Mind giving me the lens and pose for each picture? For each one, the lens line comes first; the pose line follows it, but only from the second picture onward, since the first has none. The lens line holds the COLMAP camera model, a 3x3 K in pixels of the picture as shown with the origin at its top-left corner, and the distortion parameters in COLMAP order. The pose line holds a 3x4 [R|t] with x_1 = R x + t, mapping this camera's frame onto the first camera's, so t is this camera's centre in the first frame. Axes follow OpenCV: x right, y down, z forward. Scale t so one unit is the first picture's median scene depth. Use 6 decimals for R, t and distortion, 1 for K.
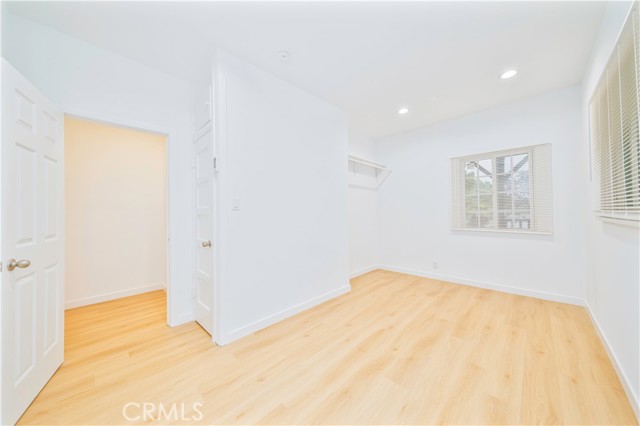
lens RADIAL K [[223.5, 0, 318.4], [0, 223.5, 211.8], [0, 0, 1]] dist [-0.000449, 0.000070]
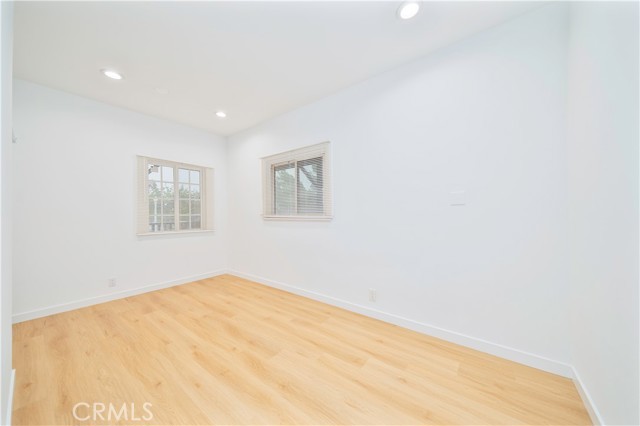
lens RADIAL K [[223.5, 0, 318.3], [0, 223.5, 212.4], [0, 0, 1]] dist [-0.000449, 0.000070]
pose [[-0.124761, 0.018680, 0.992011, -0.579400], [0.006708, 0.999816, -0.017983, 0.012306], [-0.992164, 0.004411, -0.124863, 0.594961]]
